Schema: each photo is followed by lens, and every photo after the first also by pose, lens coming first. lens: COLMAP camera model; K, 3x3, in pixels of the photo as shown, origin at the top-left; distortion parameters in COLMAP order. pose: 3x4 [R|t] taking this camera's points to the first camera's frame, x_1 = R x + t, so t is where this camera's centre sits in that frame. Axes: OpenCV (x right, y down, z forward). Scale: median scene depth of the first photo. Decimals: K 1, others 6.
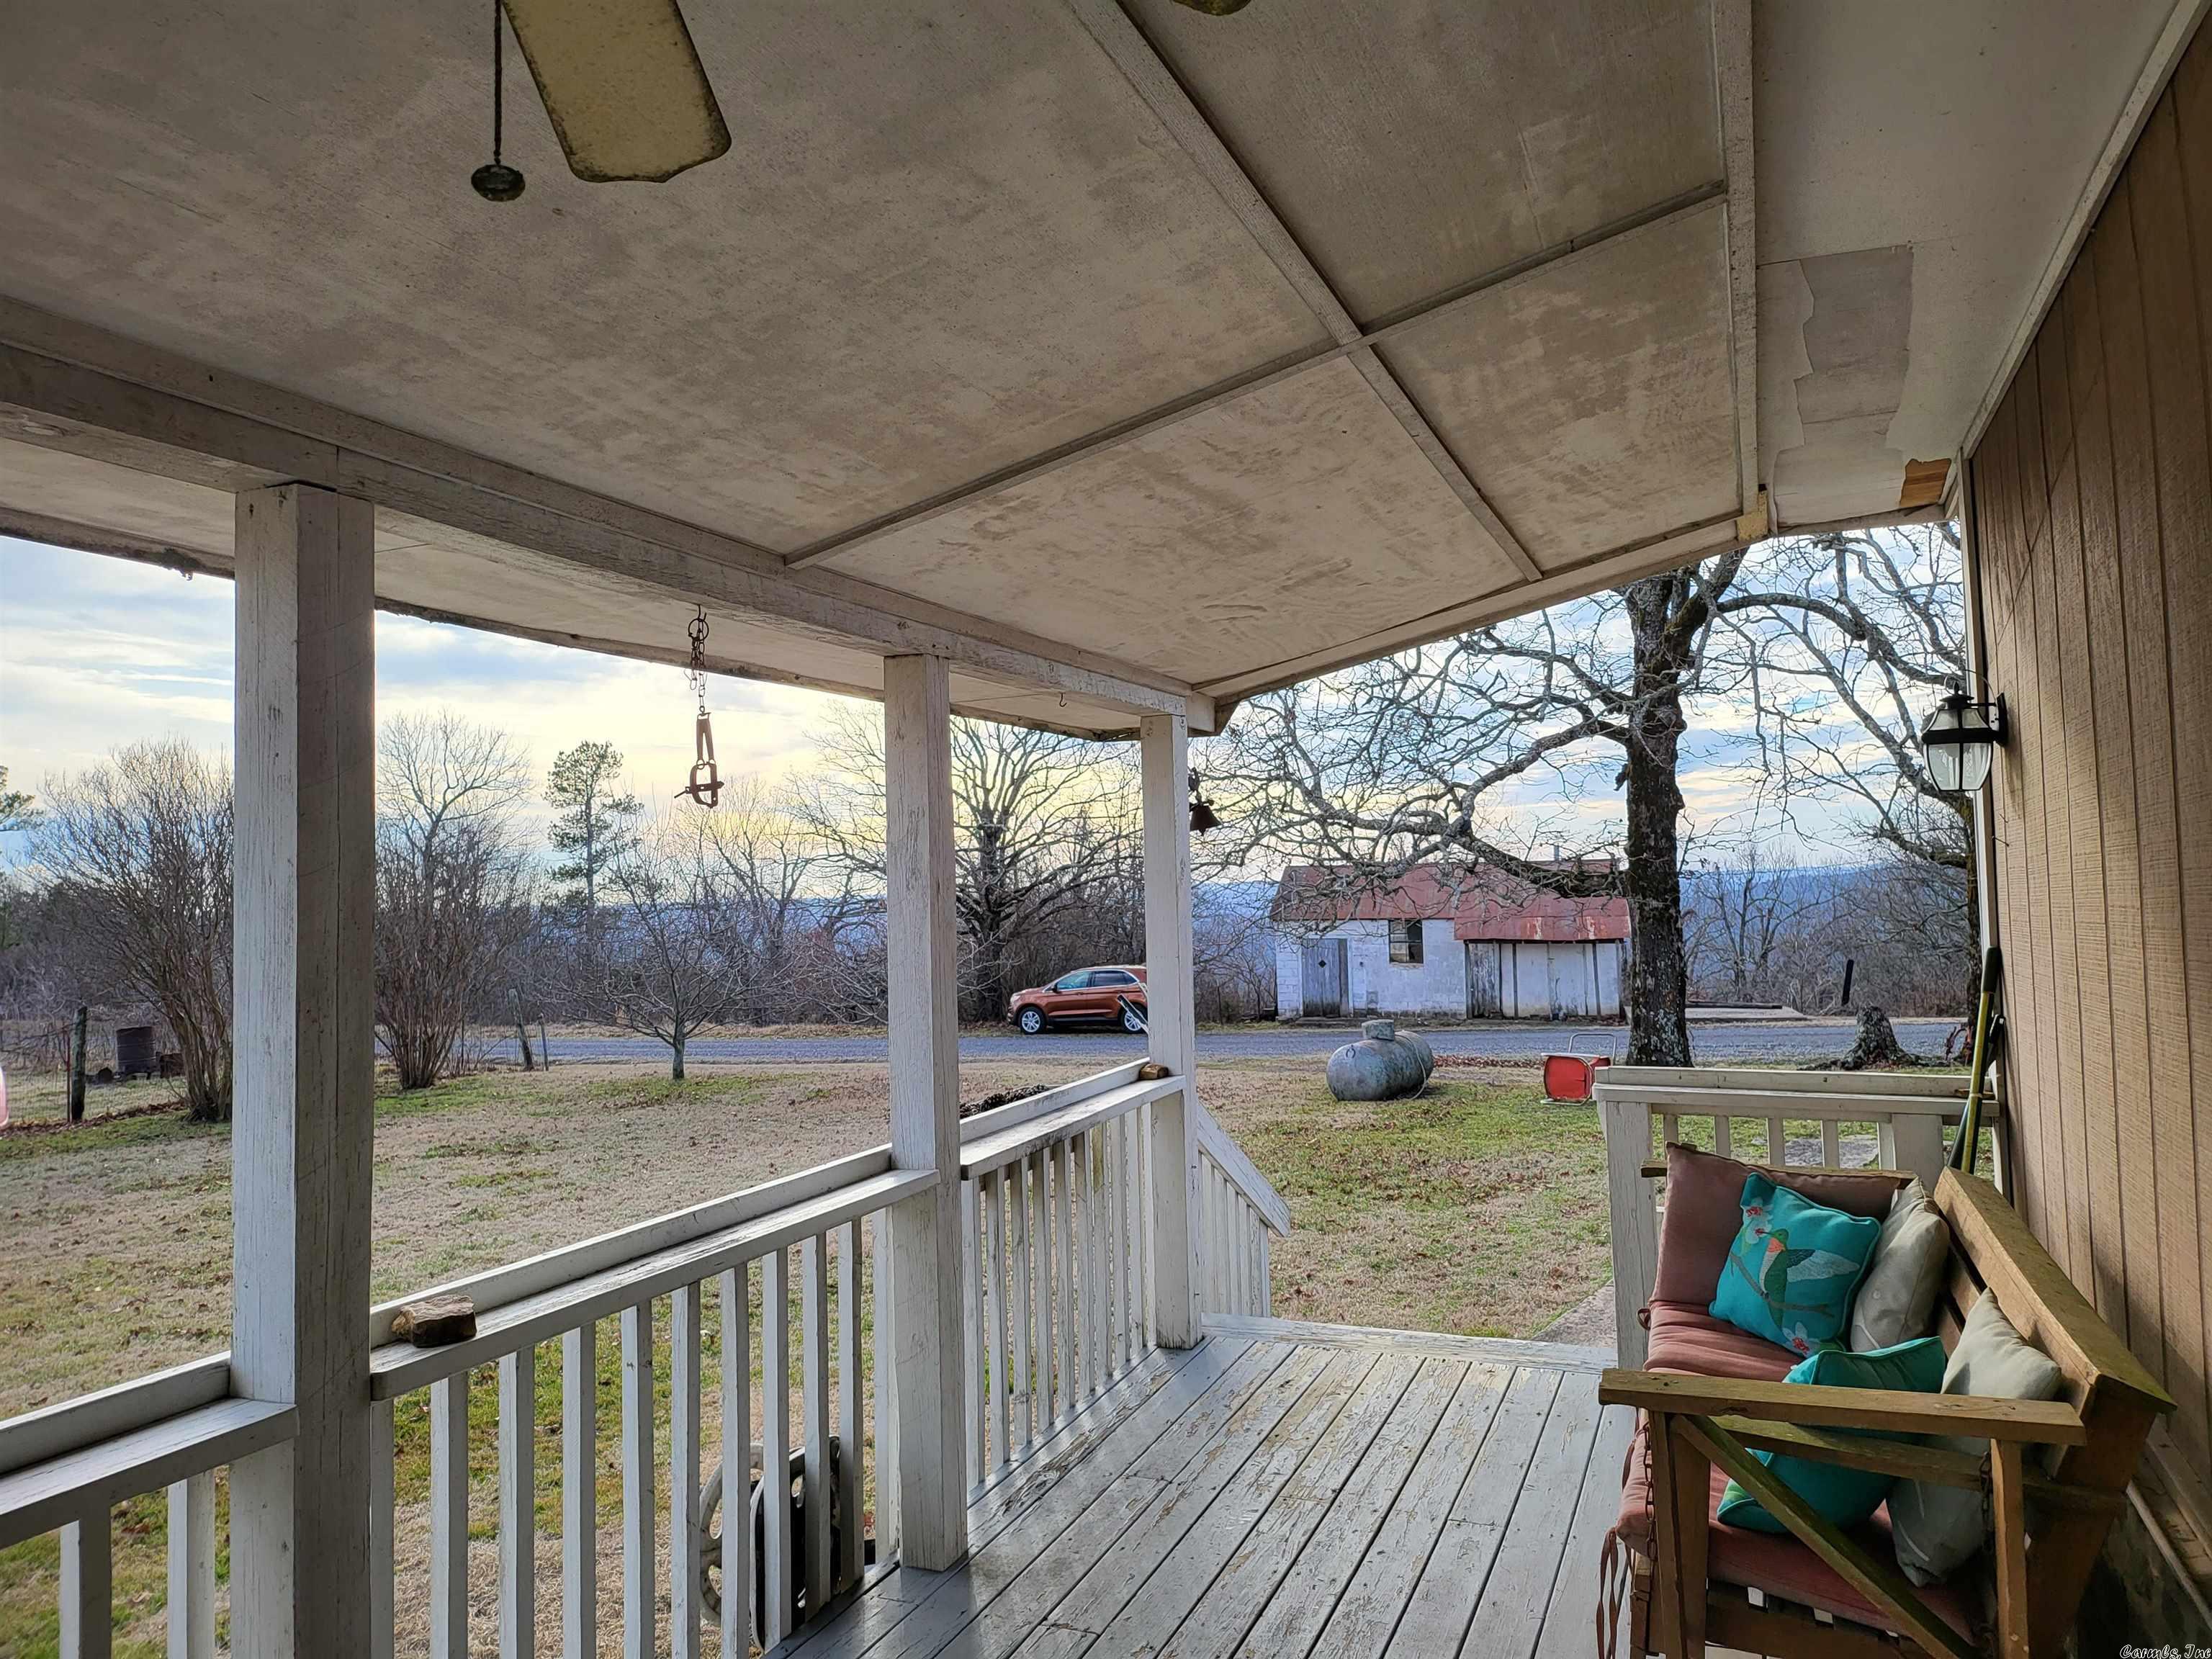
lens RADIAL K [[1547.8, 0, 1106.0], [0, 1547.8, 829.5], [0, 0, 1]] dist [0.014446, 0.003900]
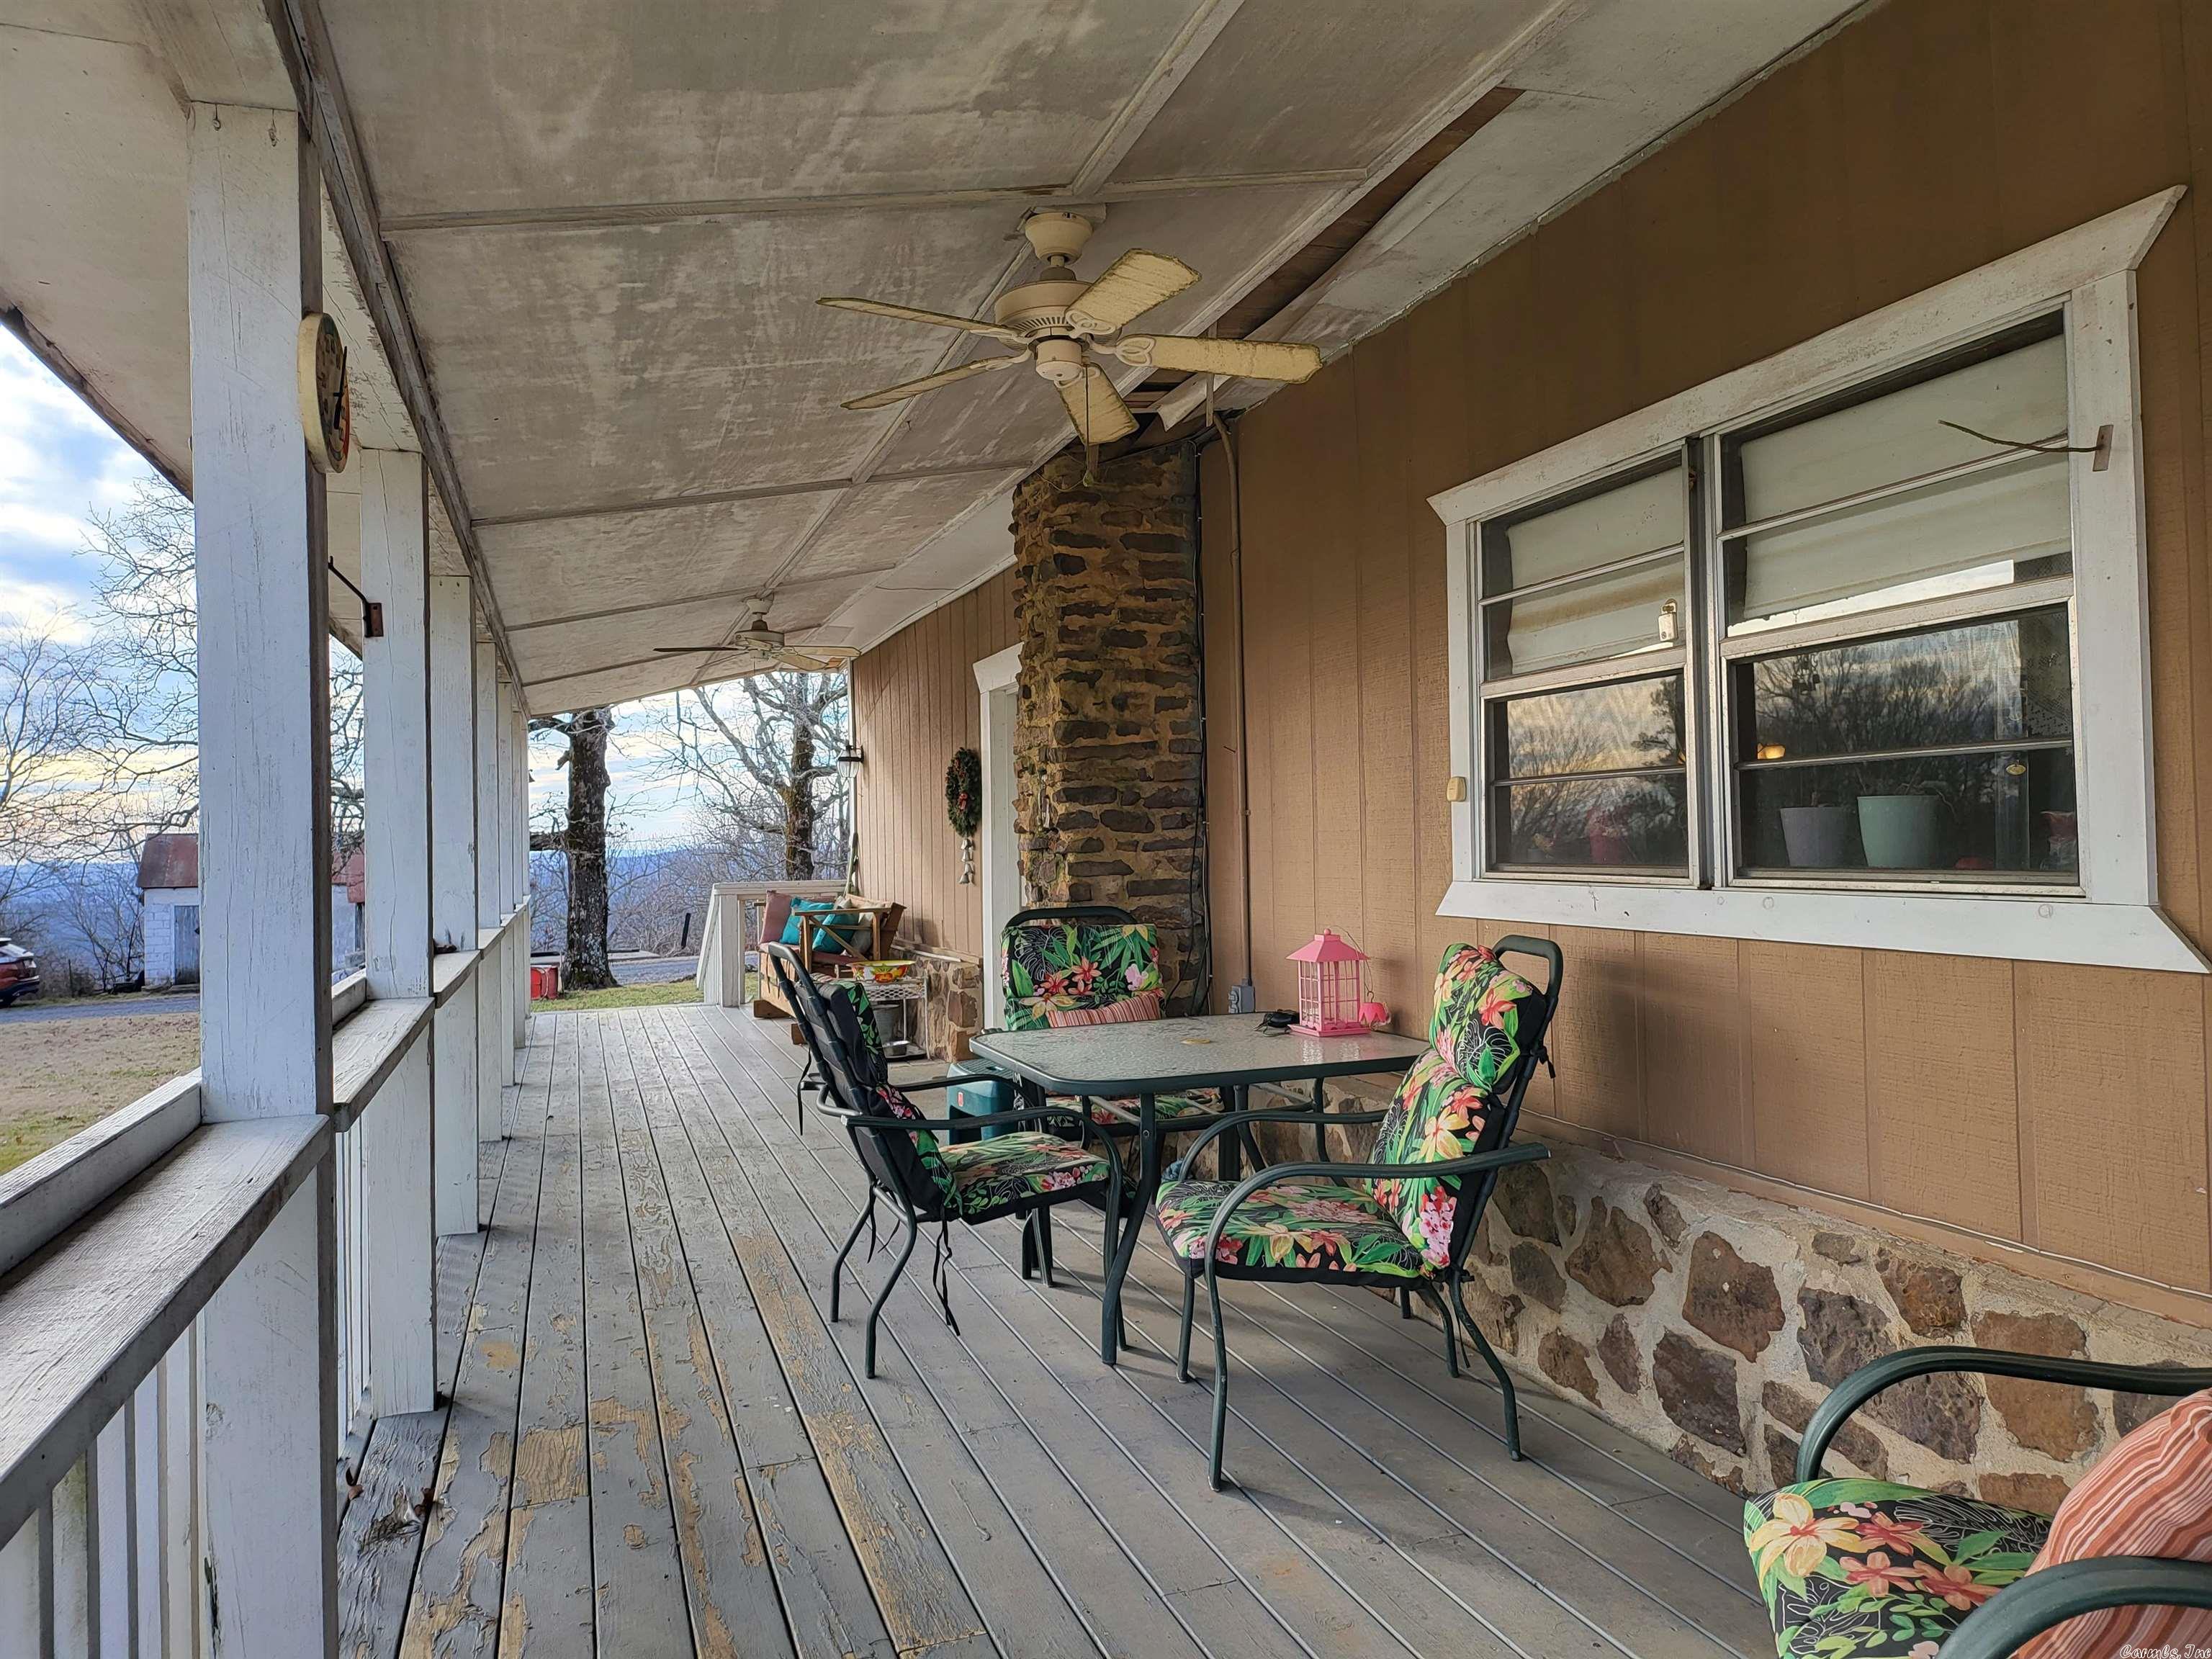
lens RADIAL K [[1547.8, 0, 1106.0], [0, 1547.8, 829.5], [0, 0, 1]] dist [0.014446, 0.003900]
pose [[0.744162, 0.013651, 0.667859, -0.212218], [-0.021838, 0.999754, 0.003898, 0.010253], [-0.667642, -0.017485, 0.744277, -0.306314]]
